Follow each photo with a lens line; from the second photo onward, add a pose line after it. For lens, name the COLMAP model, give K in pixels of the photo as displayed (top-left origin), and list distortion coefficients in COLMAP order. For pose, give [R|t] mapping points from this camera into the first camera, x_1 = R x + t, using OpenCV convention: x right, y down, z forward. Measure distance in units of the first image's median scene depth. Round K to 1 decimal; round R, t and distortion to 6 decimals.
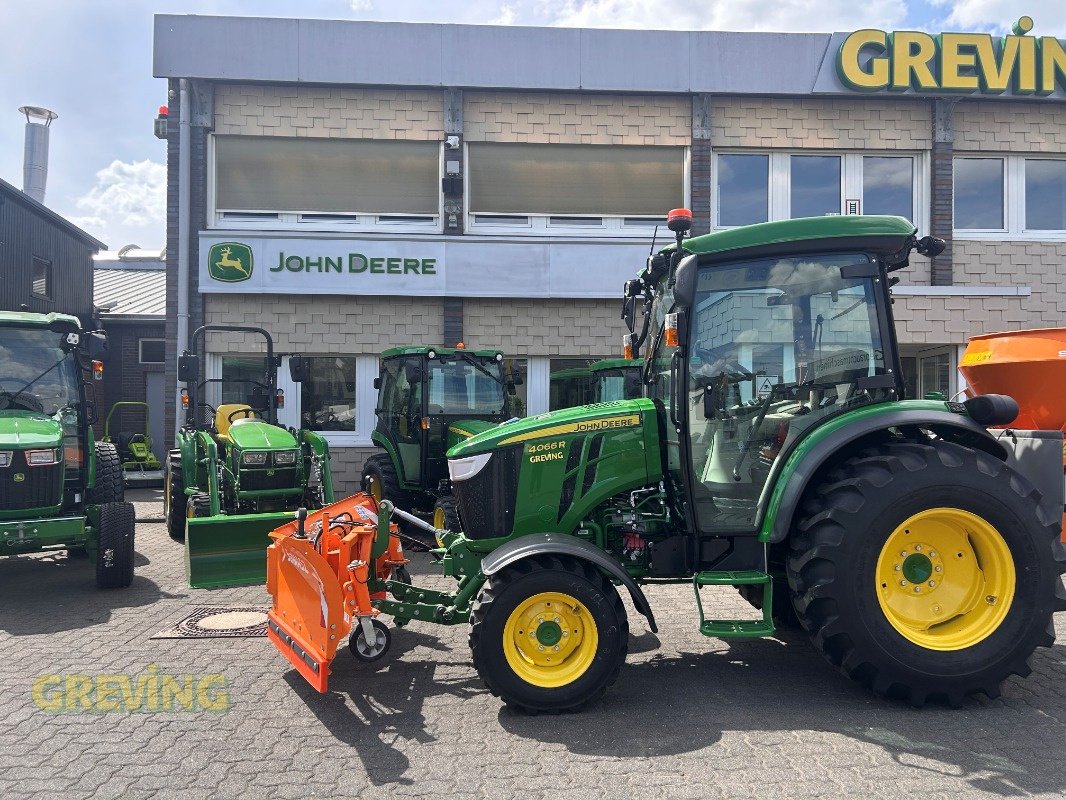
lens RADIAL K [[825.7, 0, 534.2], [0, 825.7, 402.7], [0, 0, 1]] dist [0.087182, -0.085458]
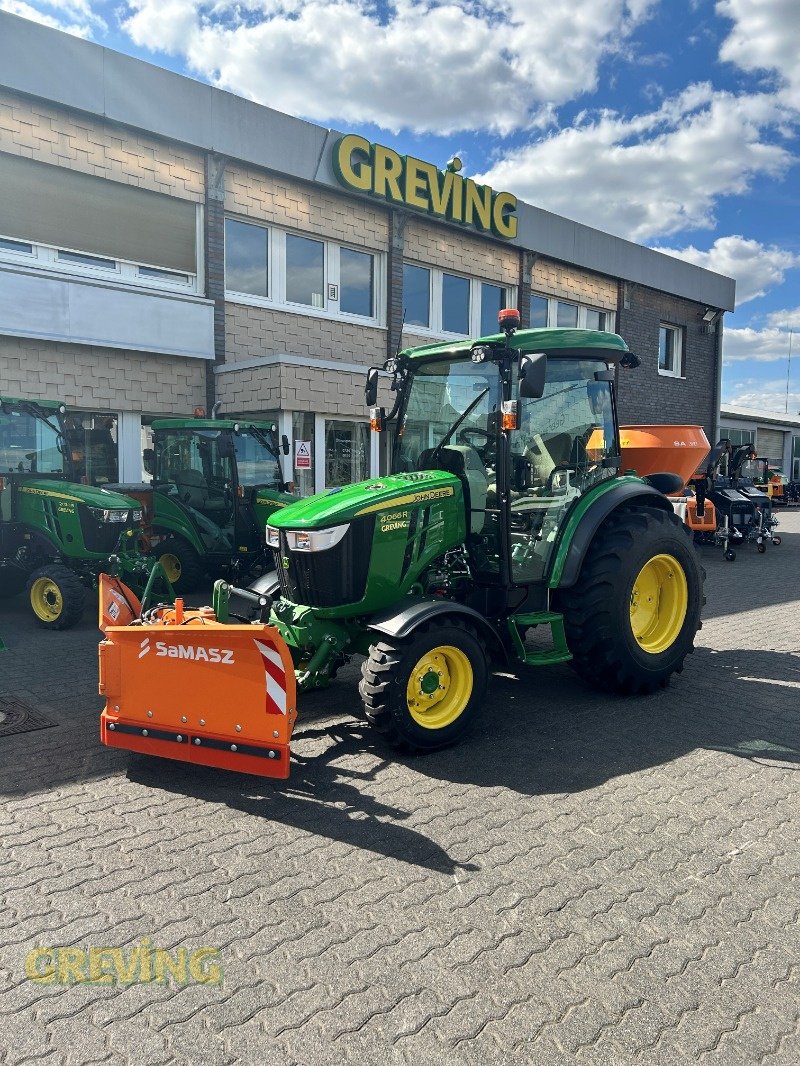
lens RADIAL K [[794.0, 0, 400.0], [0, 794.0, 533.0], [0, 0, 1]] dist [0.011920, -0.004010]
pose [[0.789938, -0.035886, 0.612136, -0.236607], [-0.025447, 0.995507, 0.091199, -0.007607], [-0.612659, -0.087619, 0.785476, 0.071042]]
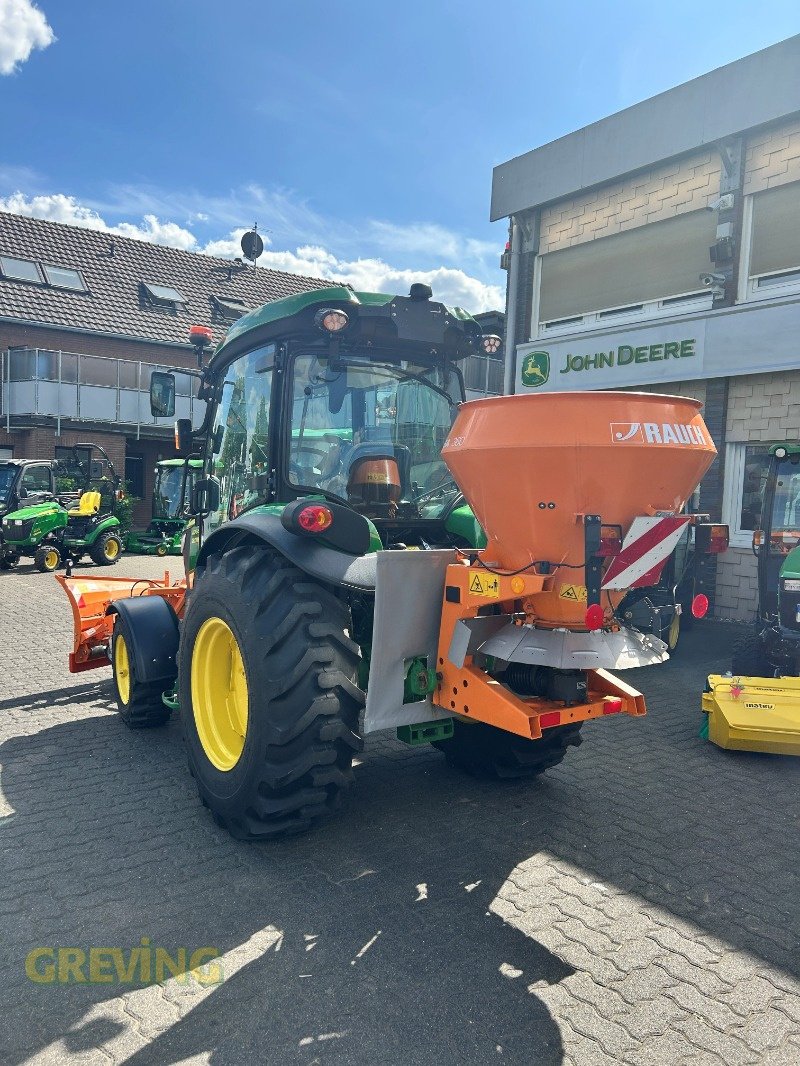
lens RADIAL K [[825.7, 0, 400.0], [0, 825.7, 533.0], [0, 0, 1]] dist [0.087182, -0.085458]
pose [[0.558110, 0.054970, -0.827944, 0.470075], [-0.012308, 0.998242, 0.057980, -0.008576], [0.829676, -0.022169, 0.557805, 0.205470]]
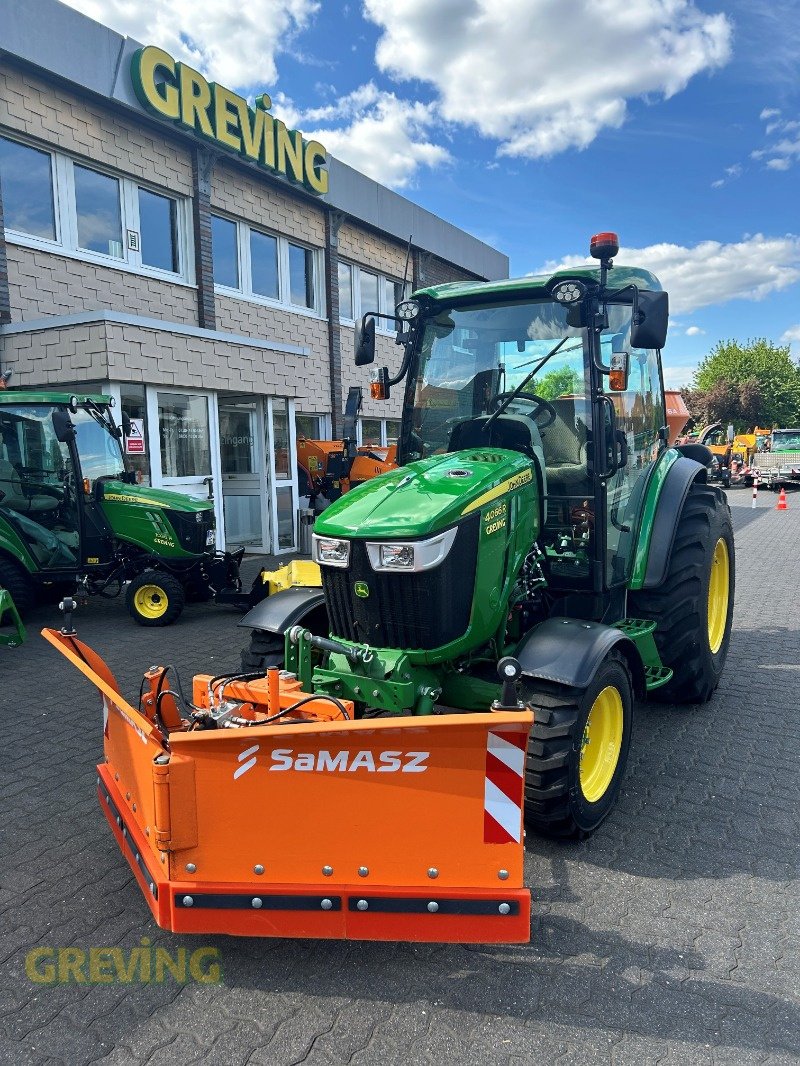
lens RADIAL K [[800.2, 0, 386.0], [0, 800.2, 536.6], [0, 0, 1]] dist [0.001021, 0.005458]
pose [[0.552433, -0.094288, 0.828207, -0.257776], [-0.000833, 0.993519, 0.113665, -0.003707], [-0.833557, -0.063482, 0.548774, 0.262803]]
